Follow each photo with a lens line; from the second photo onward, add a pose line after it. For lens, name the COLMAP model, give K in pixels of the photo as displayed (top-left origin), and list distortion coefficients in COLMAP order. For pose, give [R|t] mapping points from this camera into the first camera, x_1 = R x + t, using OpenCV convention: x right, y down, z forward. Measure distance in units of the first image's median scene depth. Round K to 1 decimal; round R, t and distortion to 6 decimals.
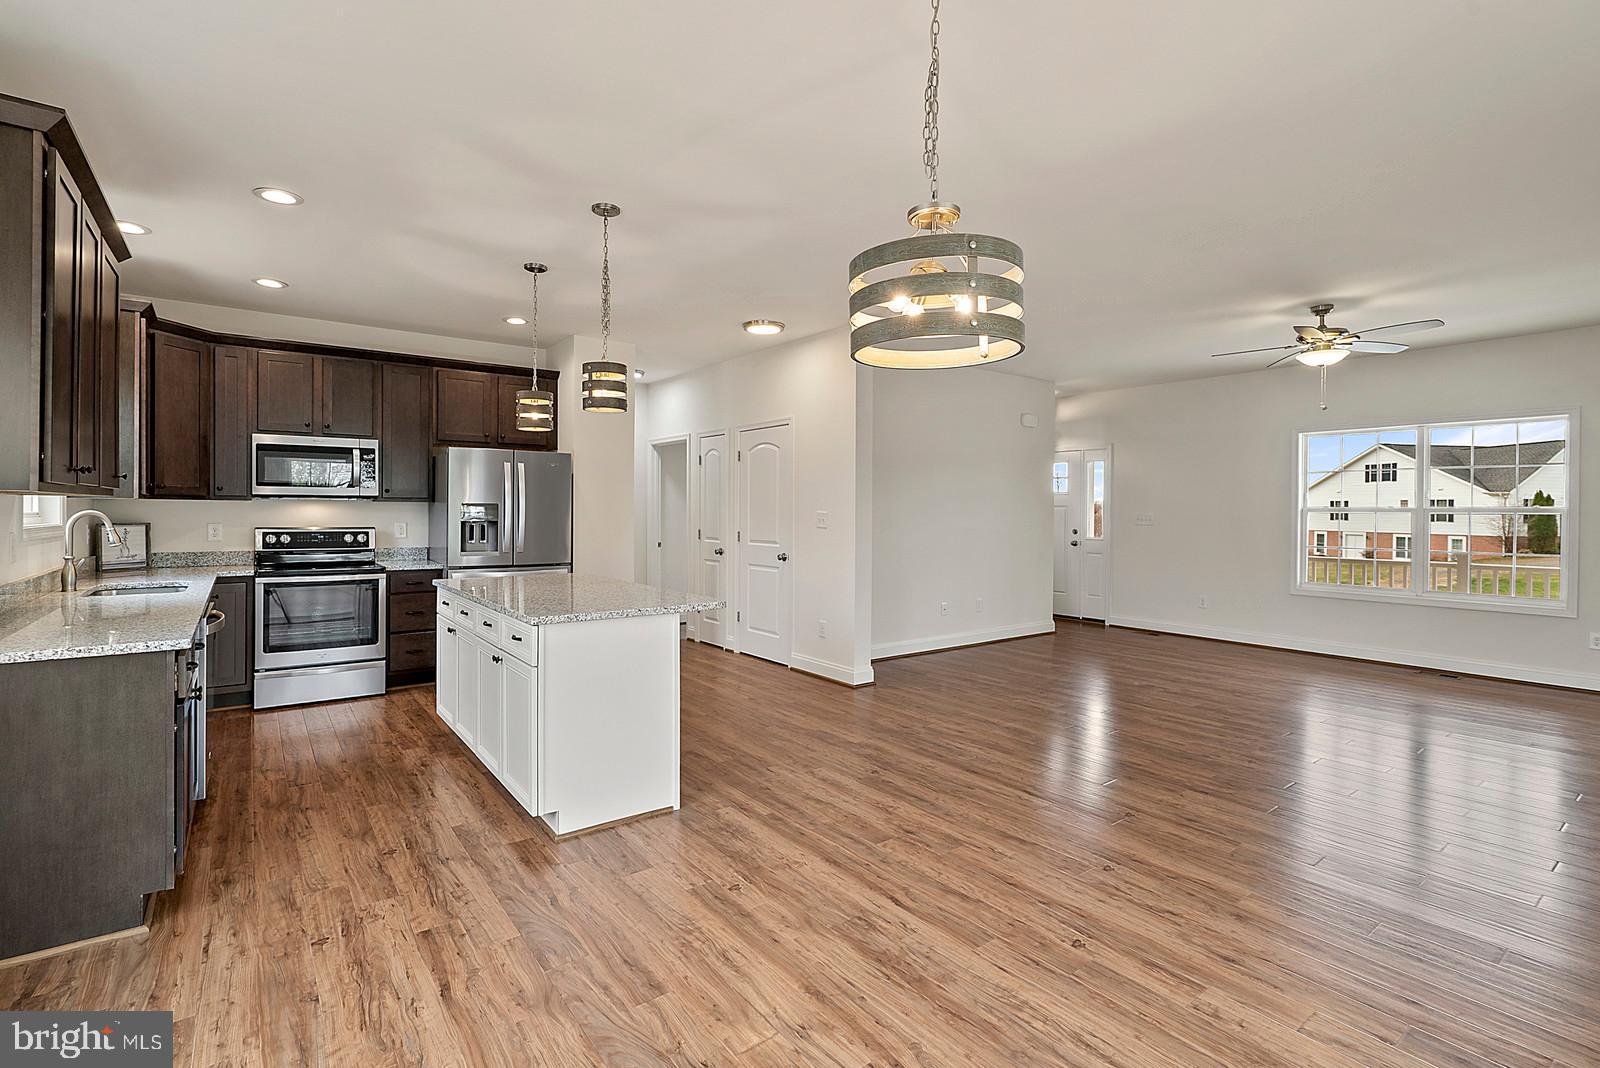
lens RADIAL K [[737.9, 0, 785.4], [0, 737.9, 514.7], [0, 0, 1]] dist [-0.005368, 0.000618]
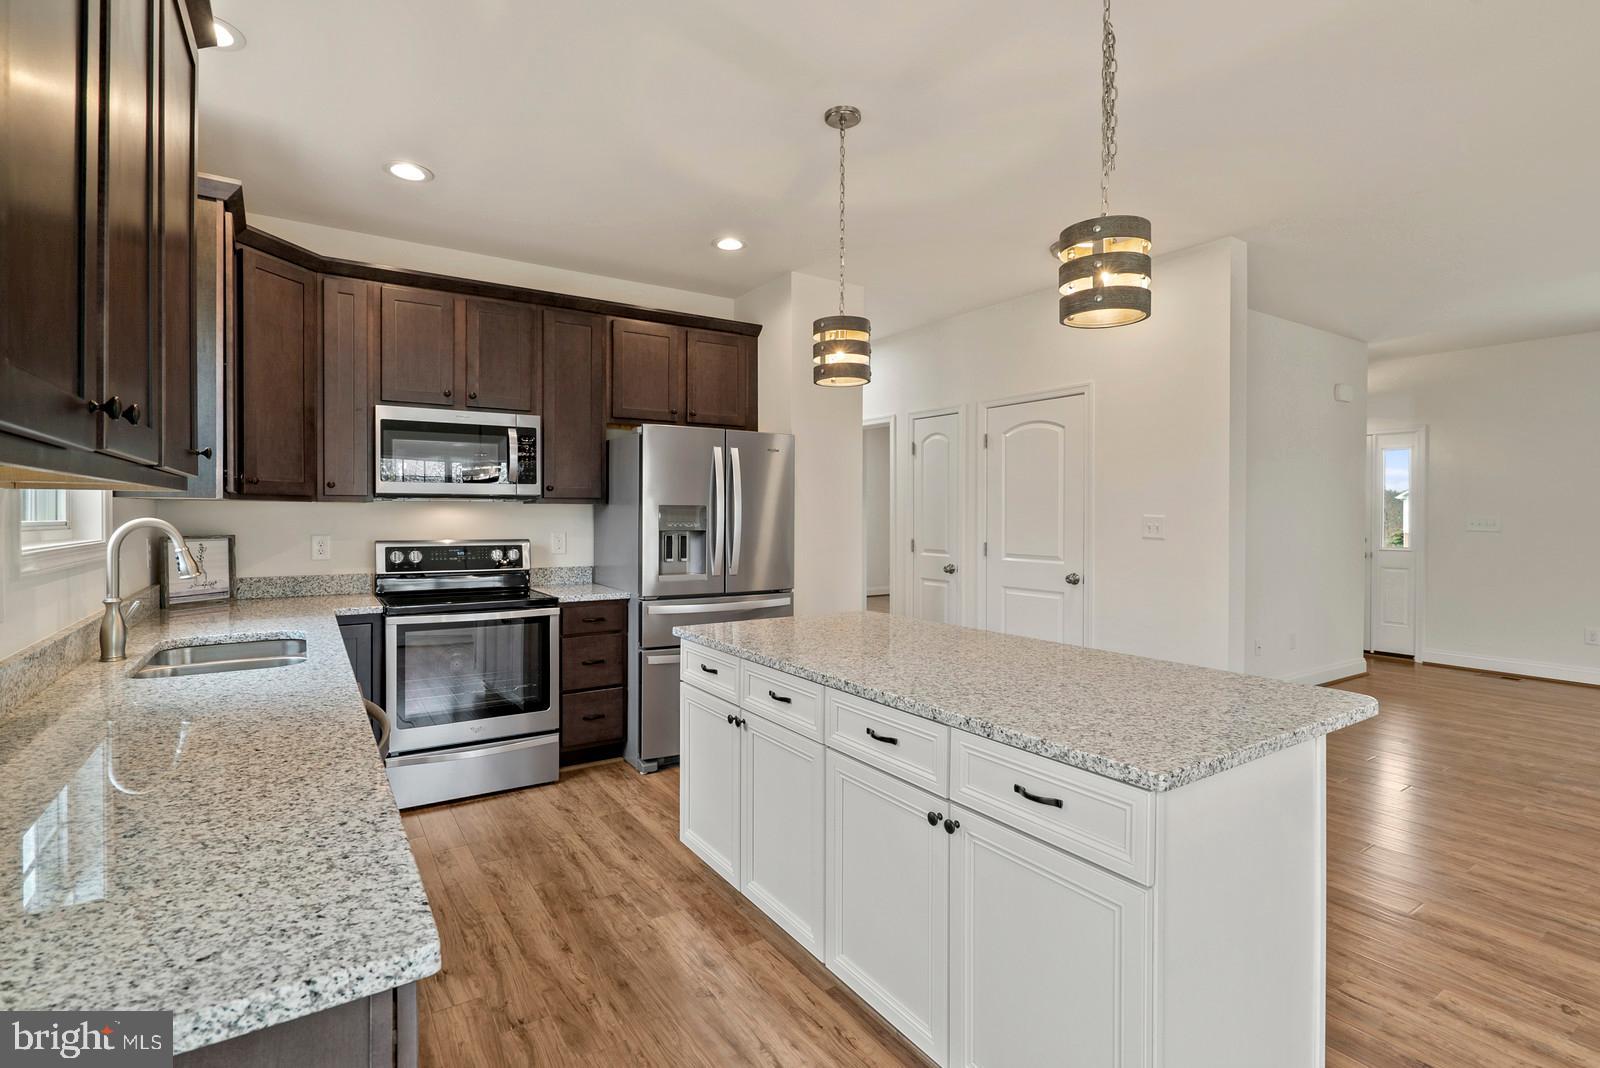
lens RADIAL K [[747.2, 0, 782.7], [0, 747.2, 519.8], [0, 0, 1]] dist [-0.006512, 0.000789]
pose [[0.998173, -0.003271, -0.060339, -0.314370], [0.003364, 0.999993, 0.001438, -0.002723], [0.060334, -0.001638, 0.998177, 0.339891]]
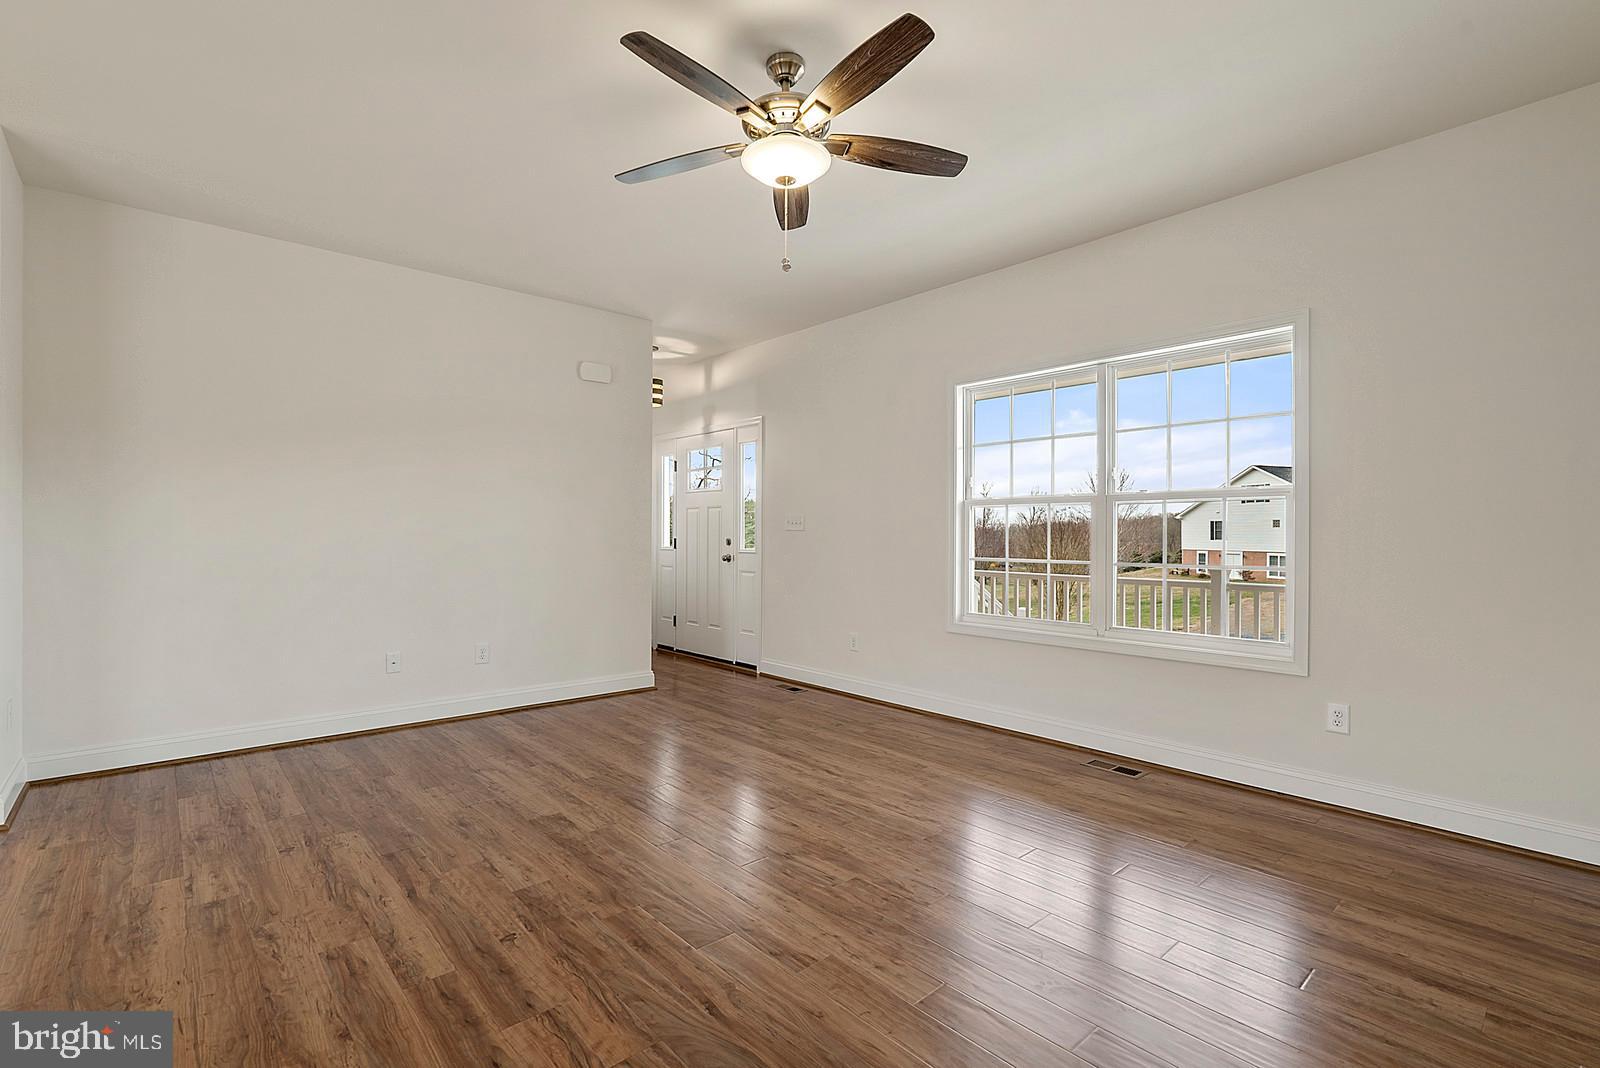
lens RADIAL K [[715.7, 0, 786.9], [0, 715.7, 494.5], [0, 0, 1]] dist [-0.009915, -0.000146]
pose [[0.995248, 0.004088, 0.097287, 0.709096], [0.002215, 0.997909, -0.064593, 0.038289], [-0.097348, 0.064501, 0.993158, 0.525855]]
